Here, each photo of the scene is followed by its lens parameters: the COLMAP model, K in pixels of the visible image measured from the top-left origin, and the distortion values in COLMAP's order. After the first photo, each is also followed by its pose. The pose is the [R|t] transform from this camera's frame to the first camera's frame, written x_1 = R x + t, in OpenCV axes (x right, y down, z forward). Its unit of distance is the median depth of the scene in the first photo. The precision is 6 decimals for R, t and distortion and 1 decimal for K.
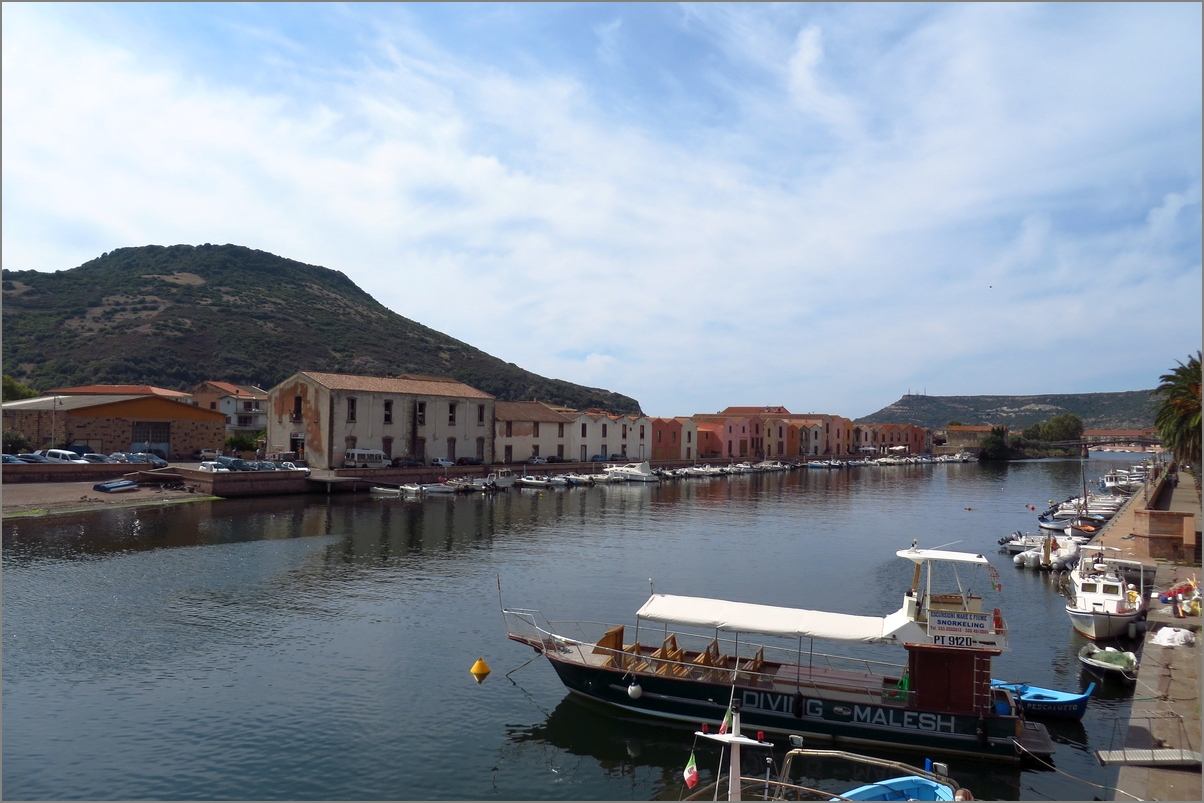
lens RADIAL K [[888.9, 0, 609.0], [0, 888.9, 397.9], [0, 0, 1]] dist [-0.026011, 0.005309]
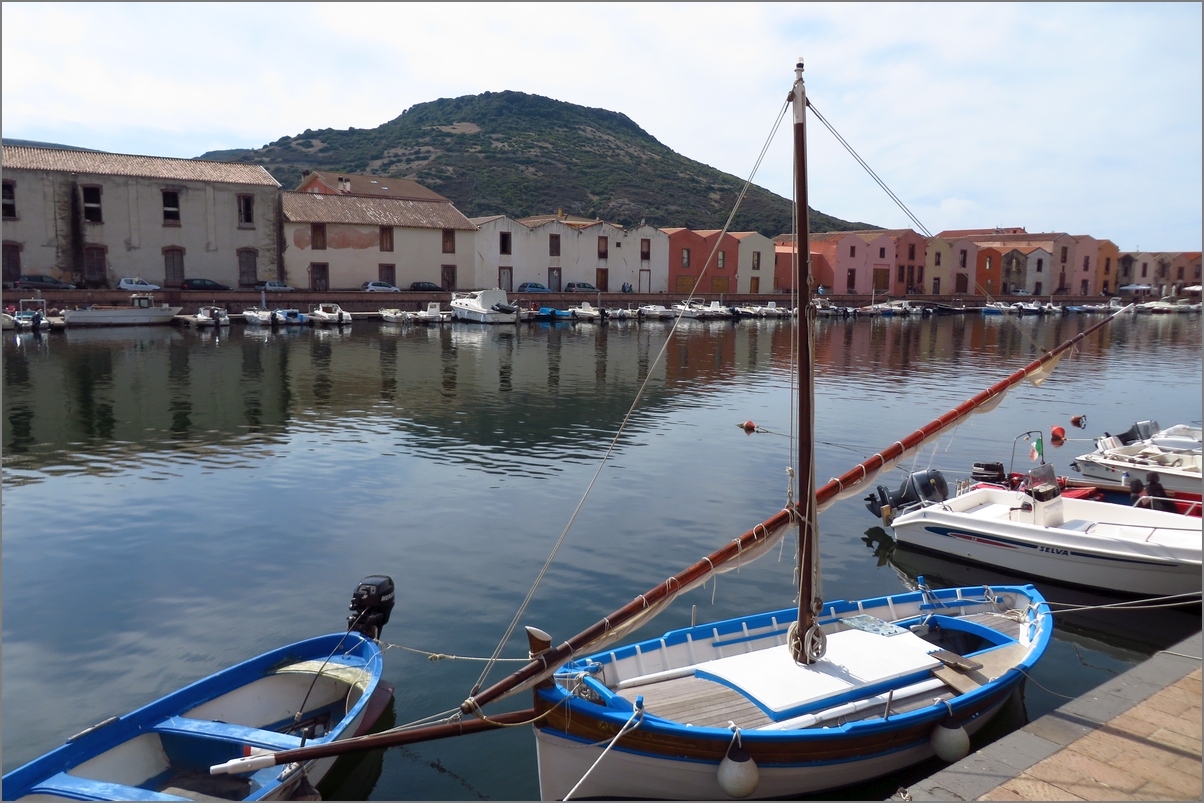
lens RADIAL K [[888.9, 0, 601.0], [0, 888.9, 394.0], [0, 0, 1]] dist [-0.026011, 0.005309]
pose [[0.929868, 0.043864, -0.365269, 0.058740], [0.015216, 0.987432, 0.157313, 0.009594], [0.367579, -0.151839, 0.917513, 0.094631]]
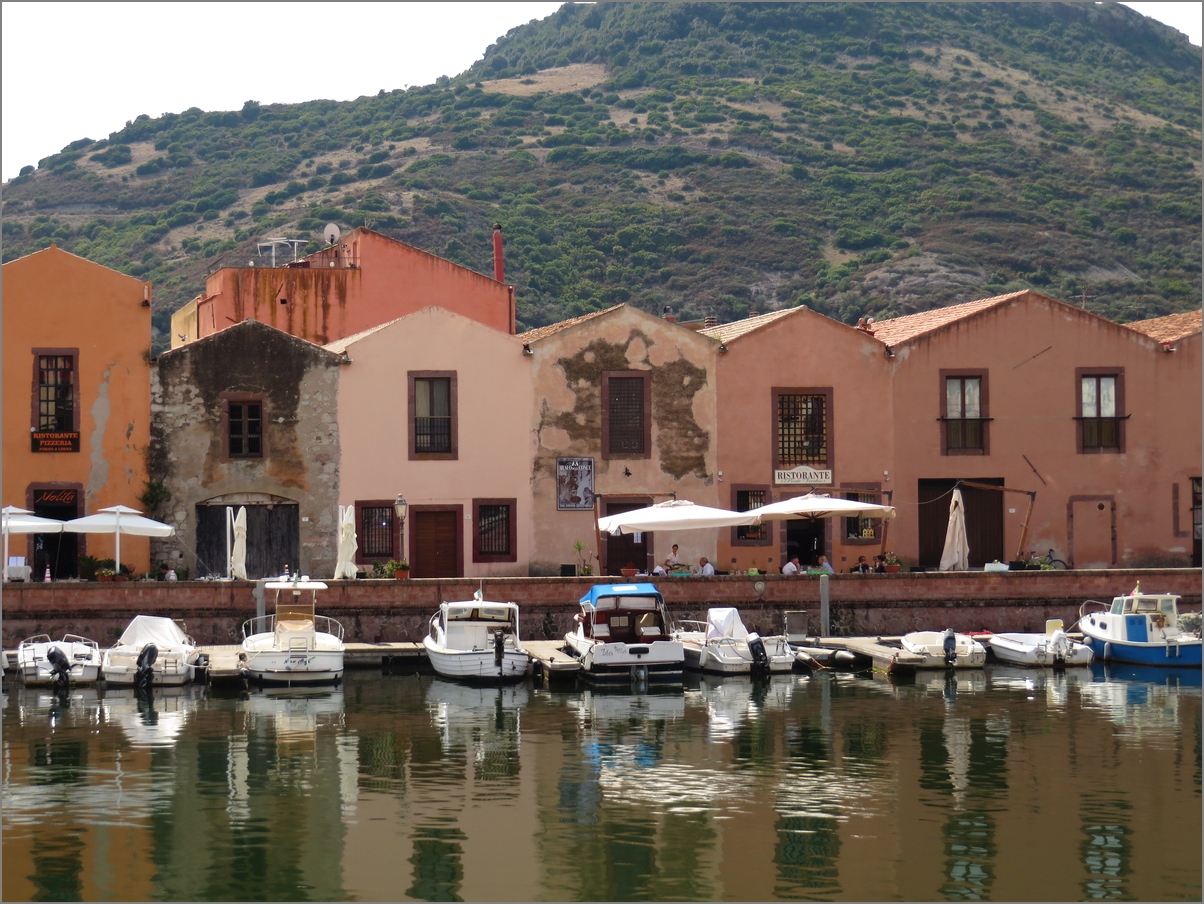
lens RADIAL K [[2547.5, 0, 601.1], [0, 2547.5, 452.5], [0, 0, 1]] dist [-0.050700, 0.000000]
pose [[0.764105, -0.041149, -0.643778, 0.184673], [0.048053, 0.998822, -0.006808, 0.018923], [0.643299, -0.025733, 0.765182, 0.291850]]
